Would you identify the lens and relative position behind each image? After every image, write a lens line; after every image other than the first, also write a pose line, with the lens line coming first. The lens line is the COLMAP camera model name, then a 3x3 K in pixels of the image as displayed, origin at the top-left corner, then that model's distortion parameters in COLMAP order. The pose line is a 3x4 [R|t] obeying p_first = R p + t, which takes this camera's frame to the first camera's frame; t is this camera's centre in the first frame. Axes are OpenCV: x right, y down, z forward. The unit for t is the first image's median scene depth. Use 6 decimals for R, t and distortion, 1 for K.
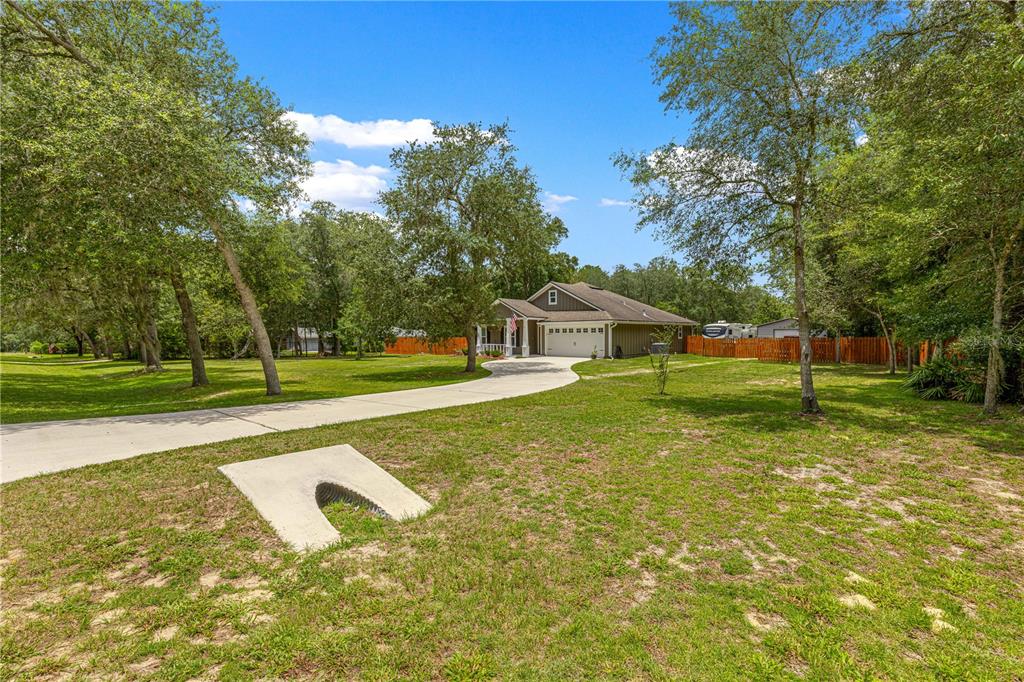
lens RADIAL K [[462.2, 0, 516.7], [0, 462.2, 337.7], [0, 0, 1]] dist [0.006203, -0.000195]
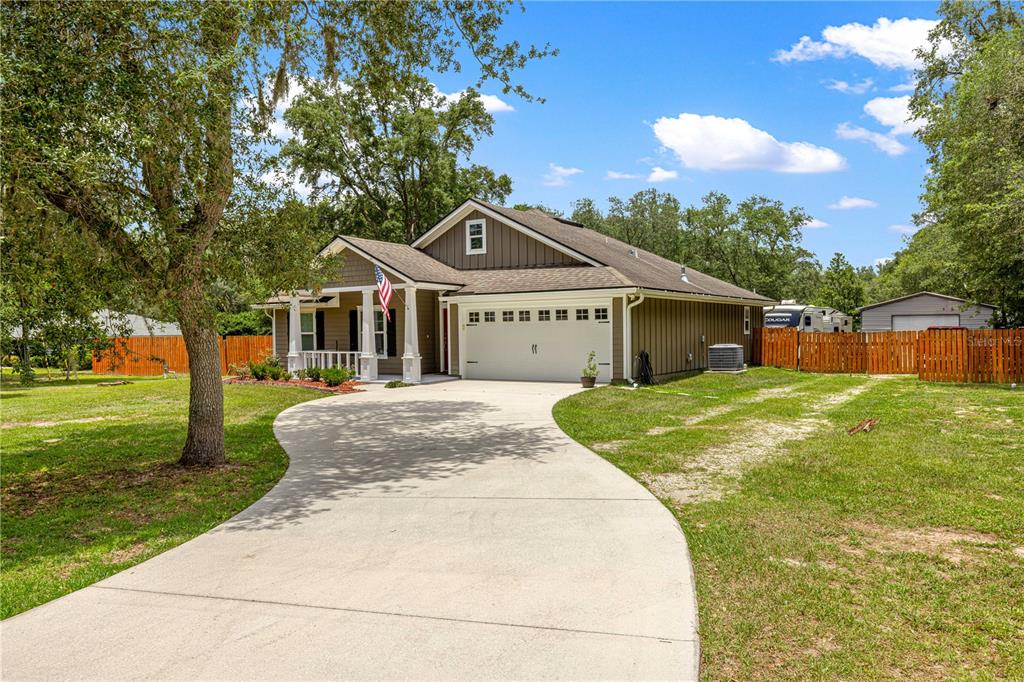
lens RADIAL K [[750.8, 0, 512.0], [0, 750.8, 341.0], [0, 0, 1]] dist [-0.000632, 0.000344]
pose [[0.987482, -0.009967, 0.157414, 0.003044], [0.009079, 0.999939, 0.006359, 0.002273], [-0.157468, -0.004850, 0.987512, 0.338935]]
